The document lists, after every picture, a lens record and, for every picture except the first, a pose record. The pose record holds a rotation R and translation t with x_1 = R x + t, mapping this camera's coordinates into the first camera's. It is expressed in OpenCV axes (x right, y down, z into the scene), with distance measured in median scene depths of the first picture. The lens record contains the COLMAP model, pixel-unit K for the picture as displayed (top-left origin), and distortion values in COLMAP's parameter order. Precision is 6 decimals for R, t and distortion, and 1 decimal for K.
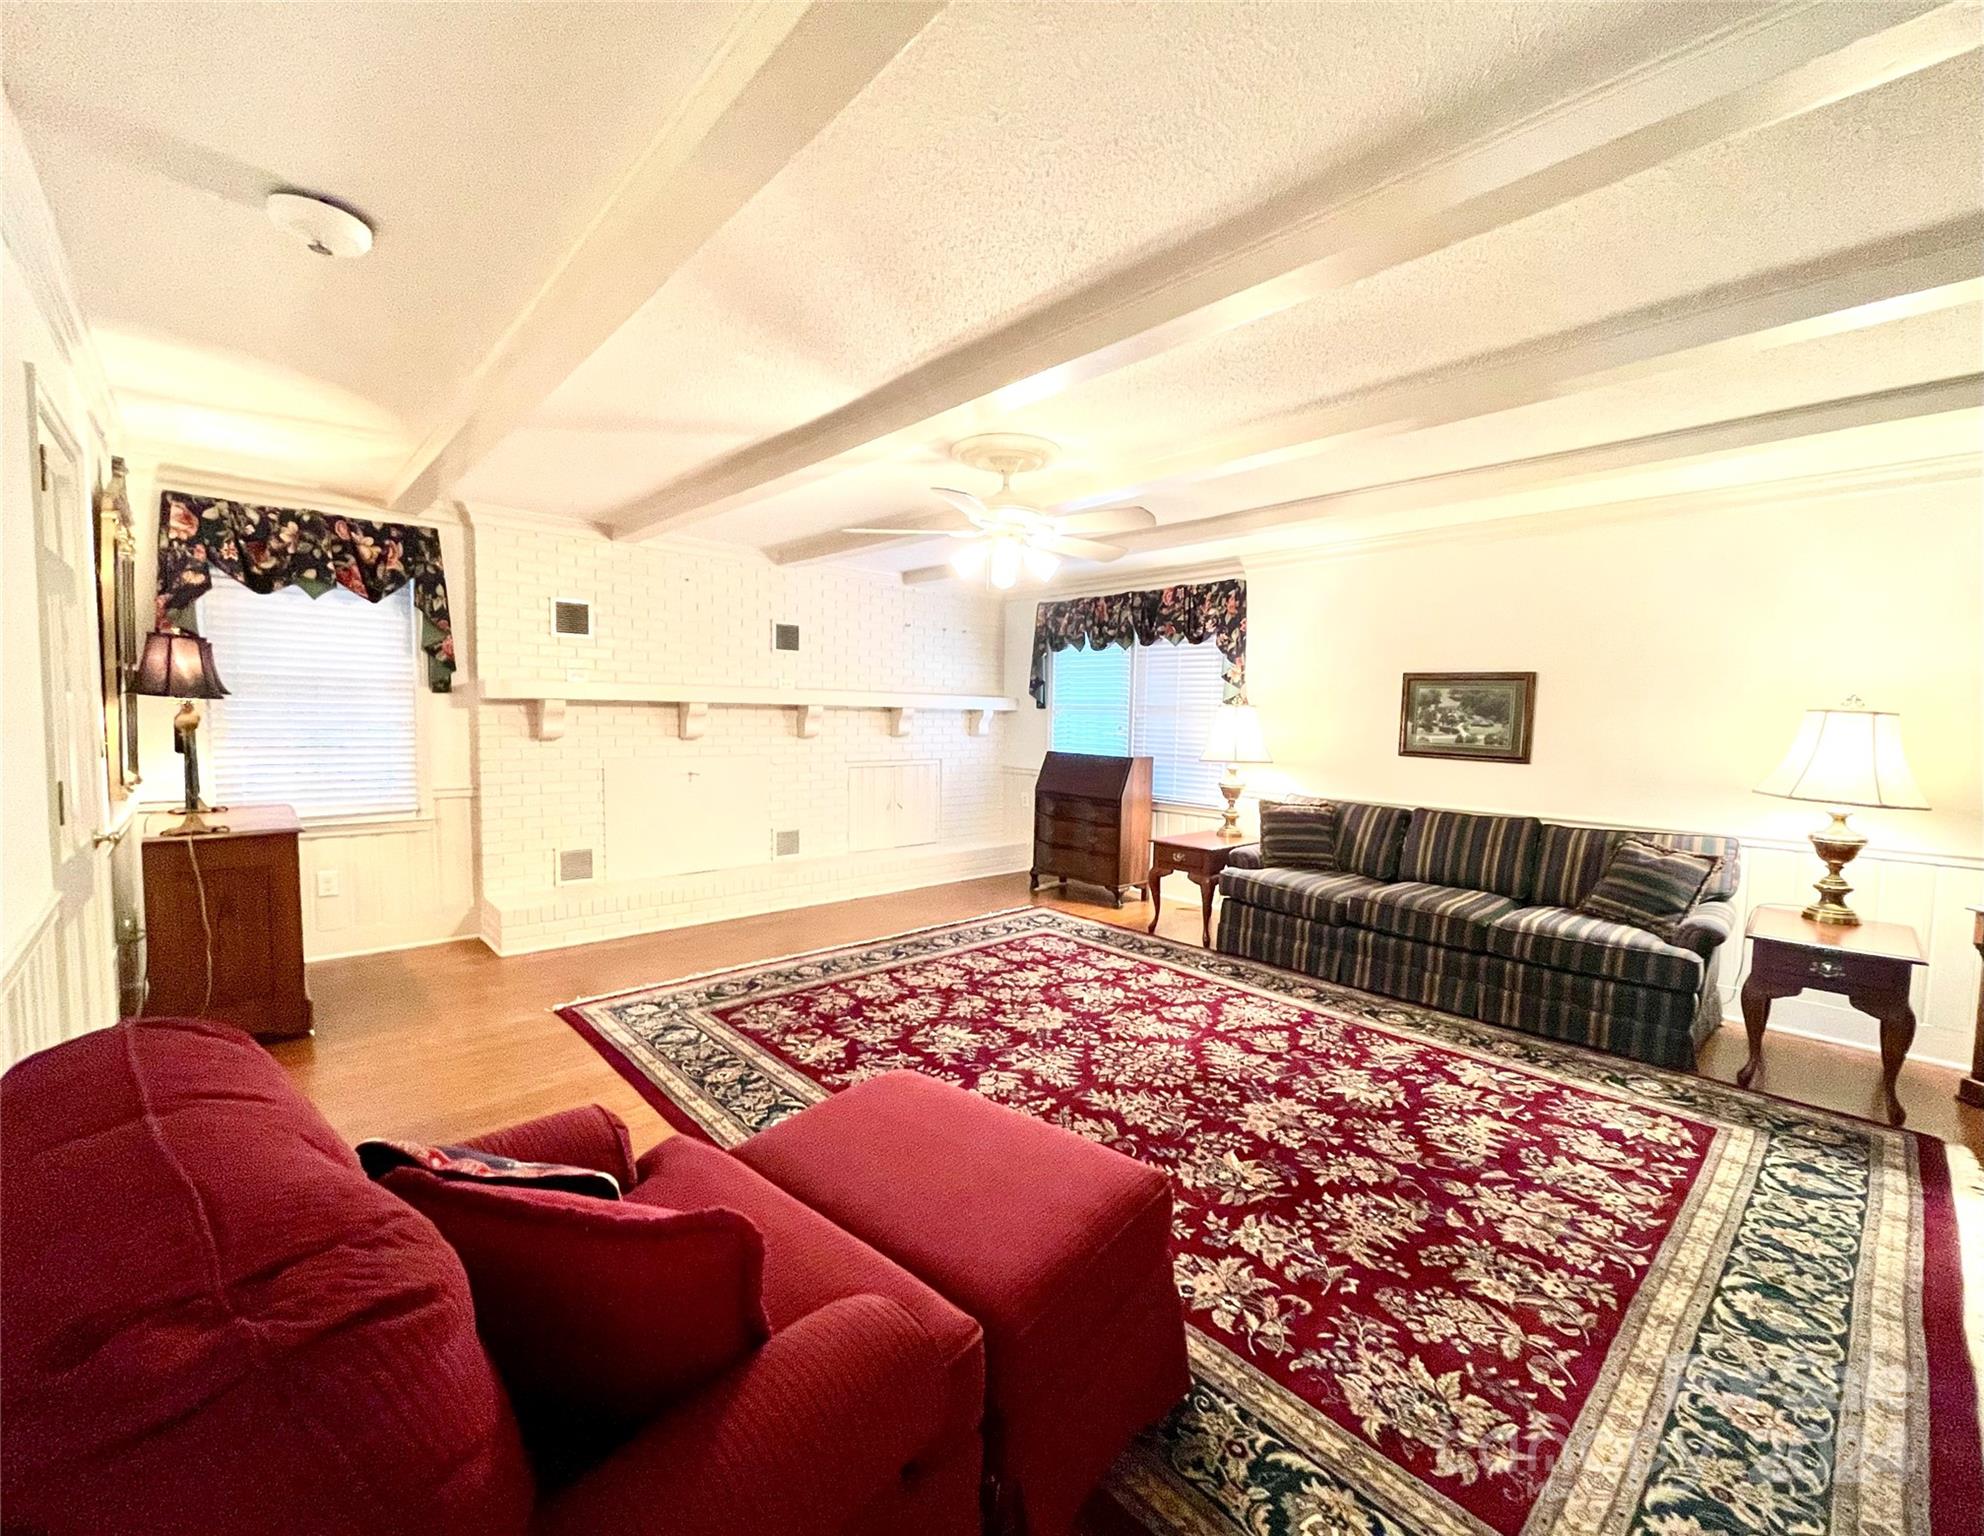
lens RADIAL K [[829.7, 0, 989.9], [0, 829.7, 769.8], [0, 0, 1]] dist [-0.002468, -0.000386]
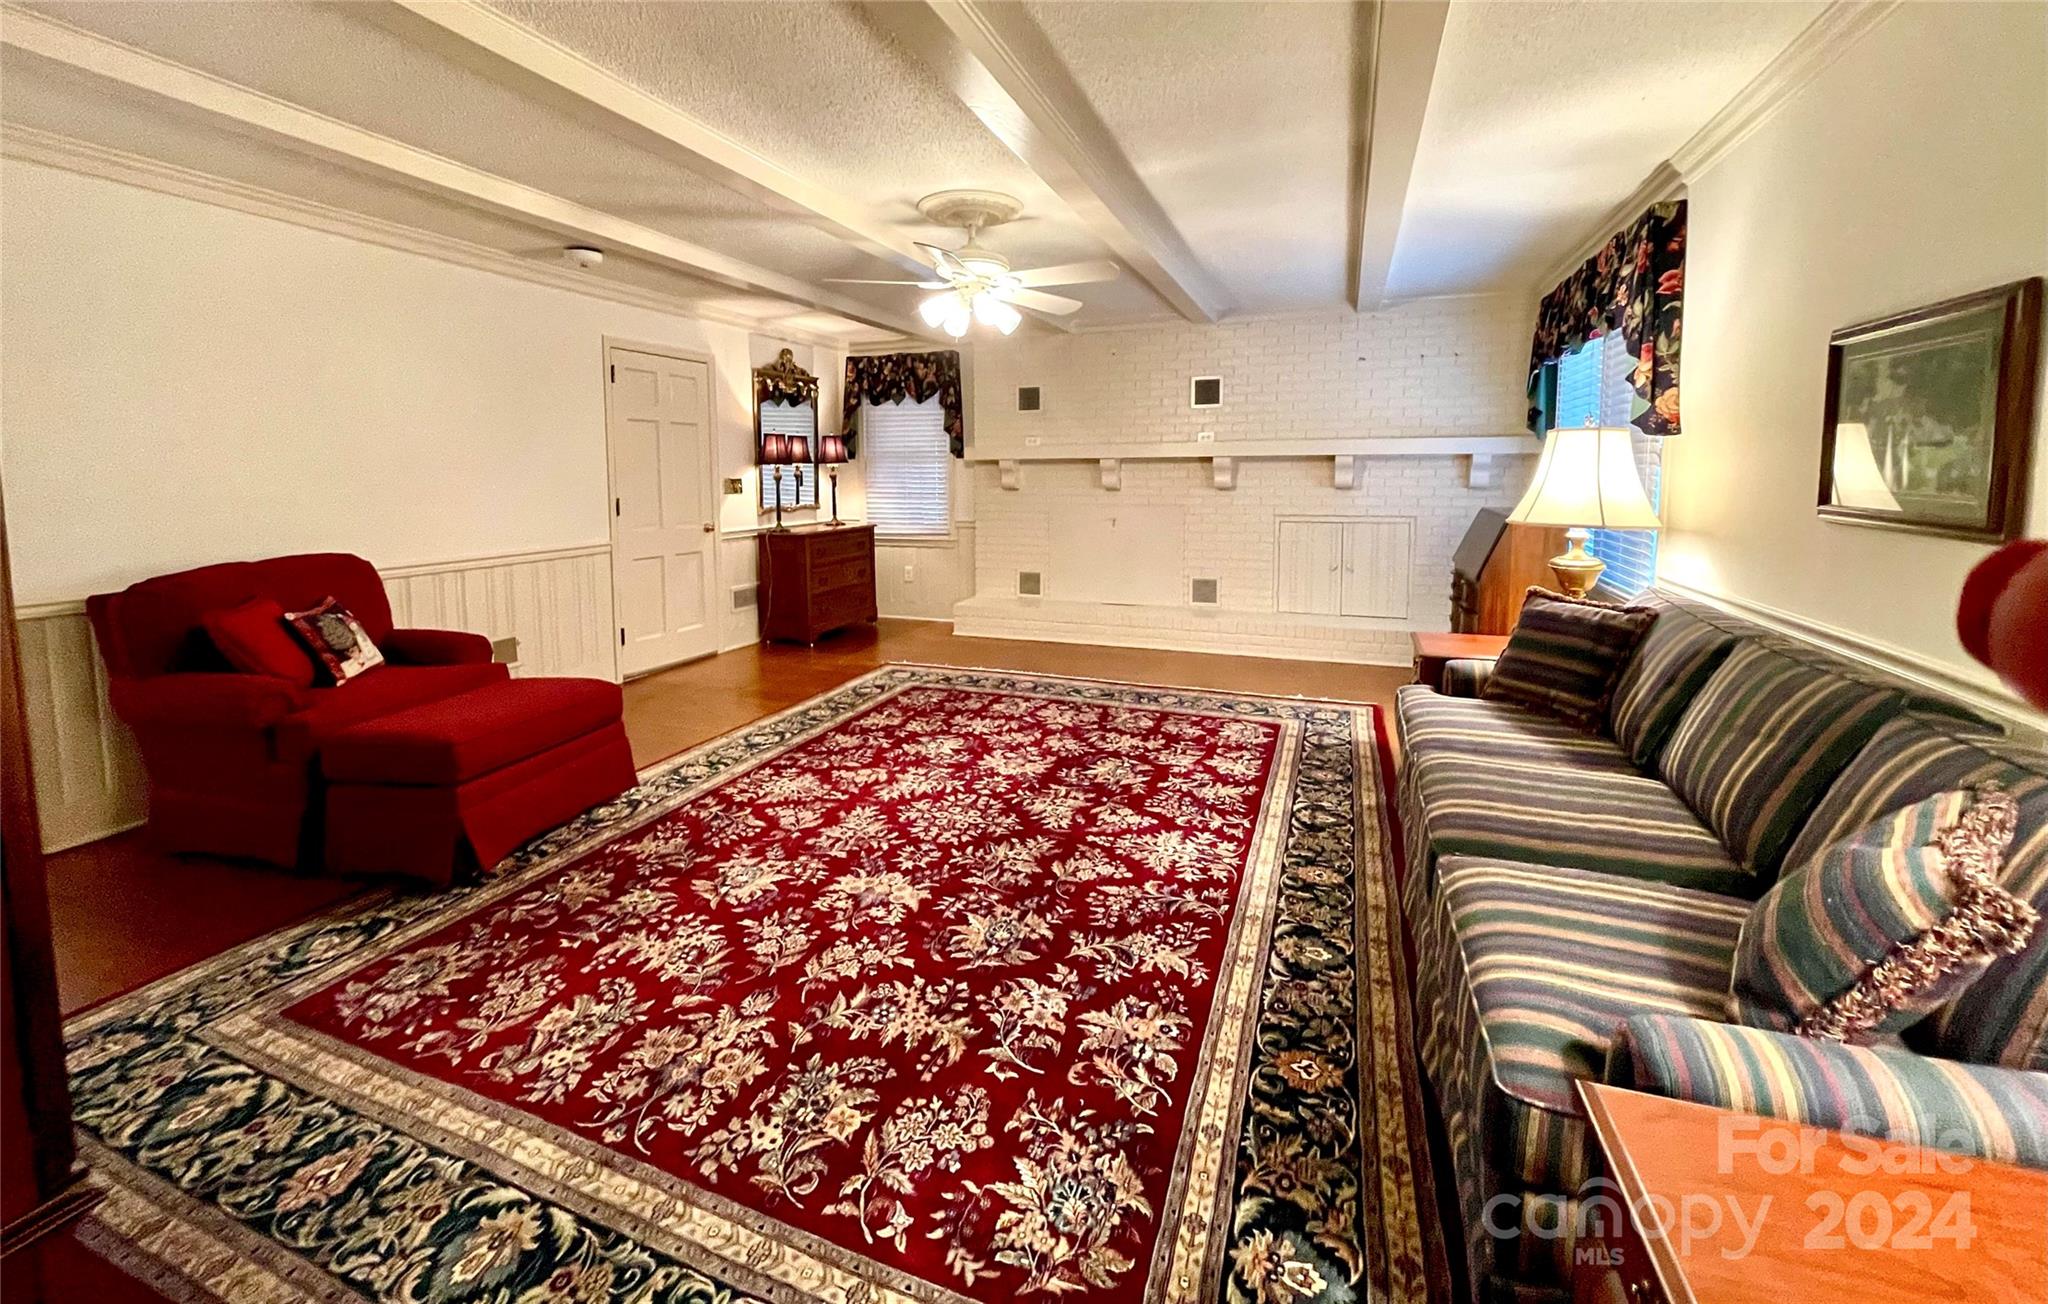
lens RADIAL K [[808.3, 0, 1024.2], [0, 808.3, 543.0], [0, 0, 1]] dist [-0.003606, 0.001095]
pose [[0.443872, 0.056948, -0.894279, 0.931962], [-0.046158, 0.998107, 0.040650, -0.003949], [0.894901, 0.023235, 0.445660, 0.581847]]
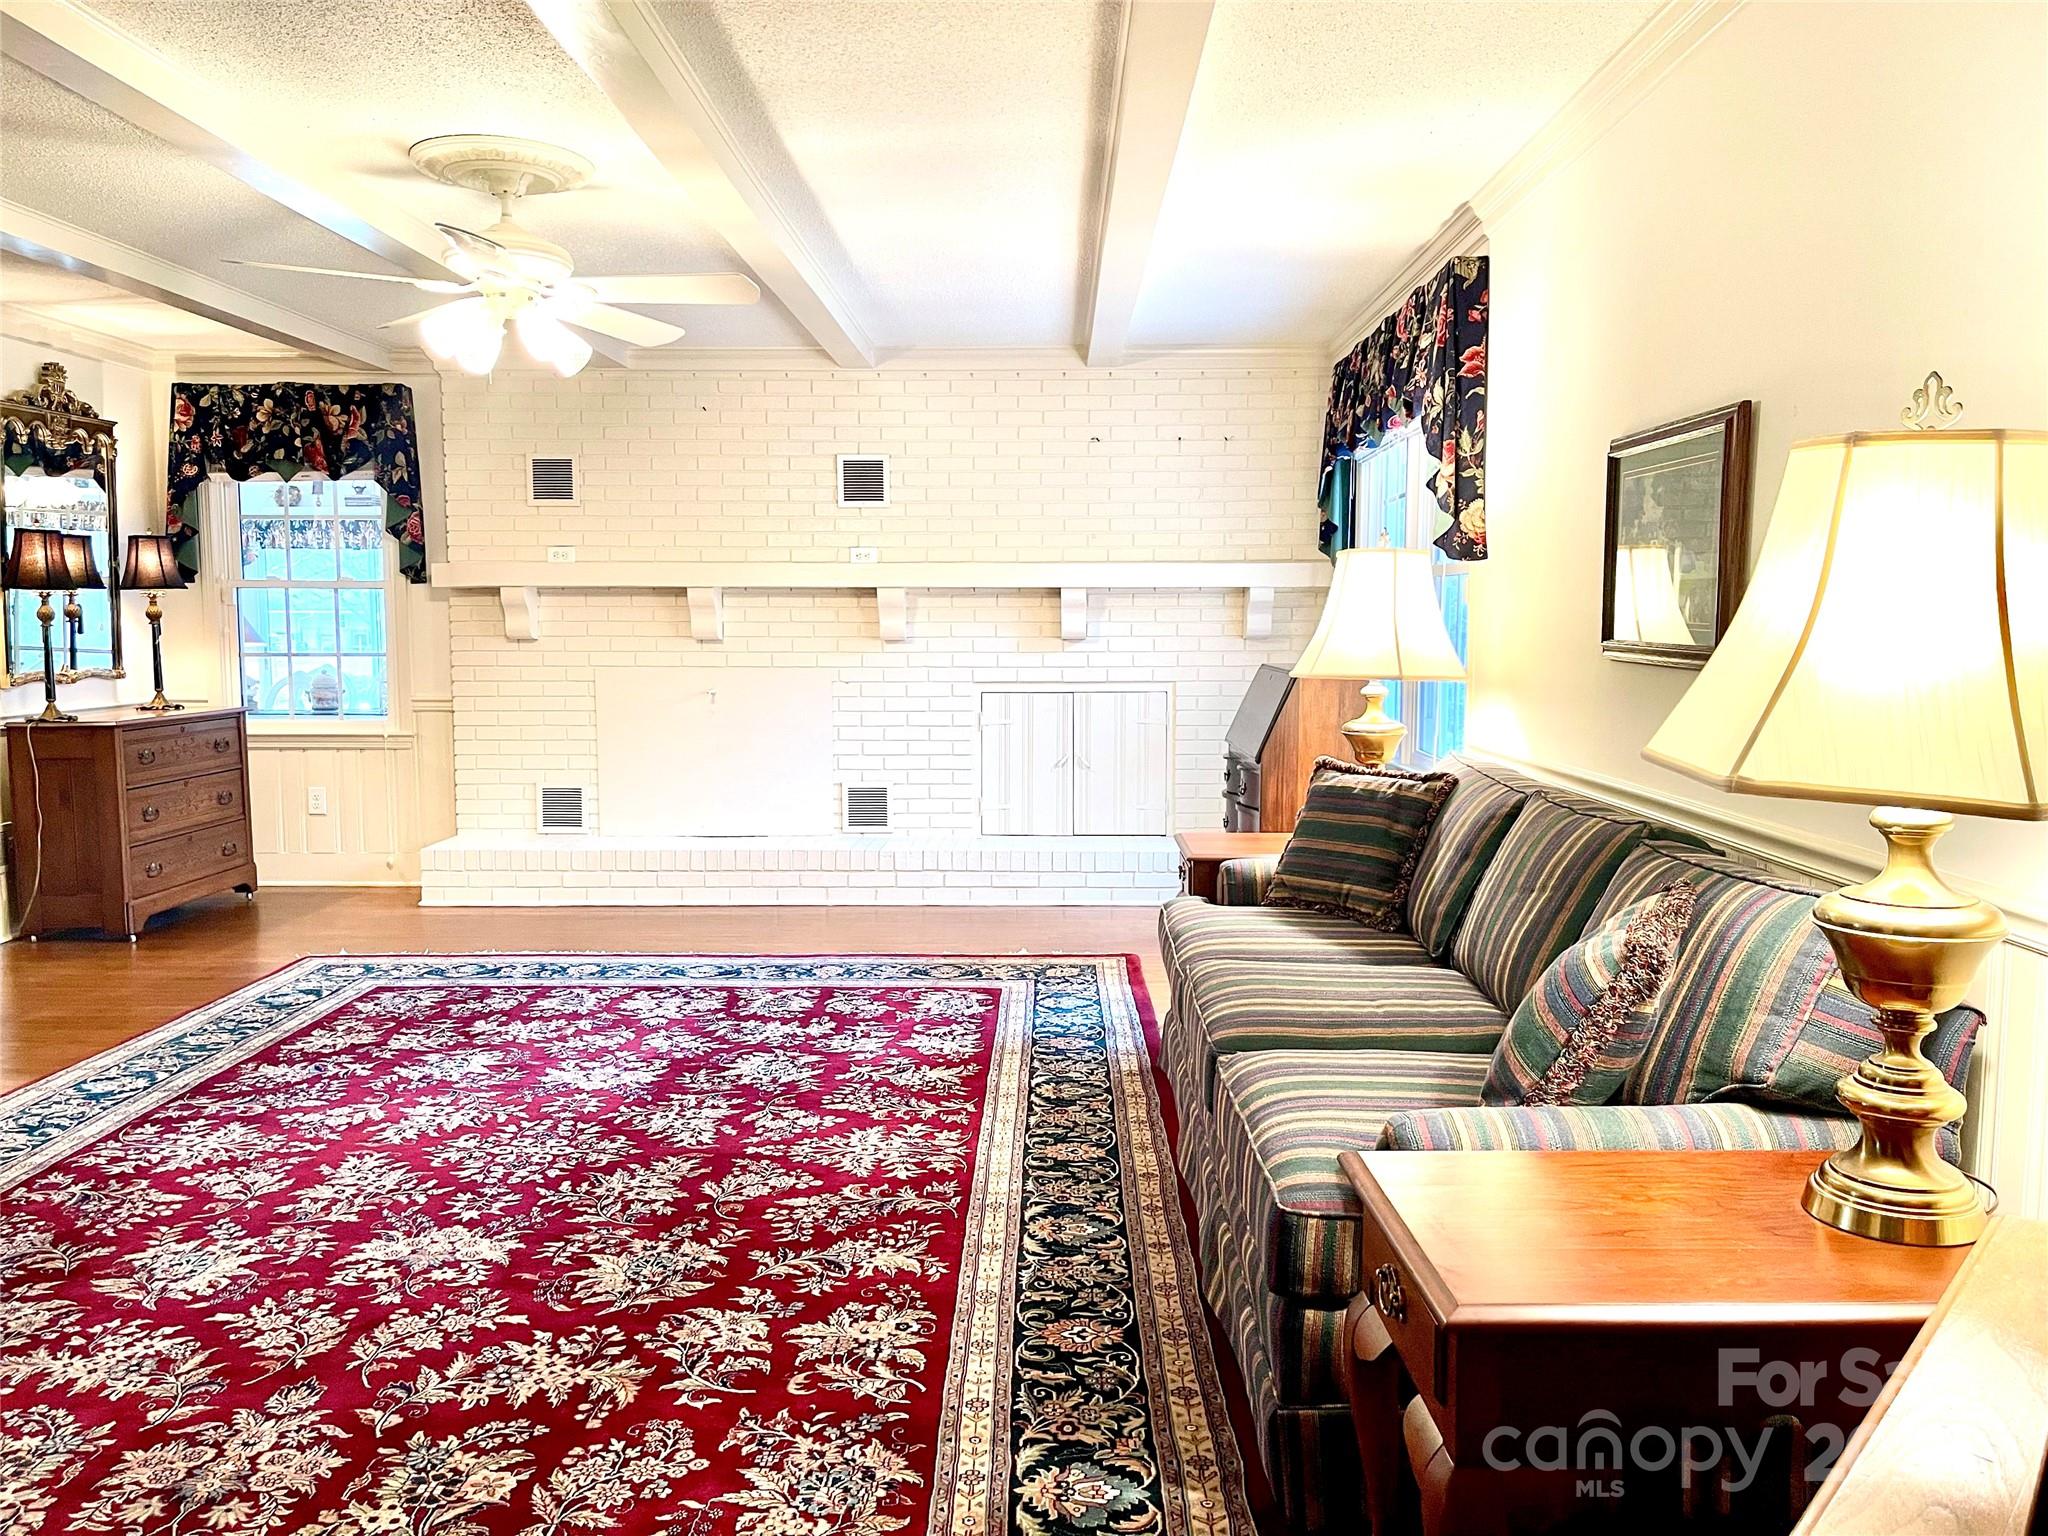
lens RADIAL K [[1515.6, 0, 991.8], [0, 1515.6, 769.7], [0, 0, 1]] dist [0.058017, -0.056583]
pose [[0.713336, 0.048998, -0.699108, 1.063978], [-0.033160, 0.998795, 0.036167, 0.024622], [0.700038, -0.002617, 0.714101, 0.401547]]
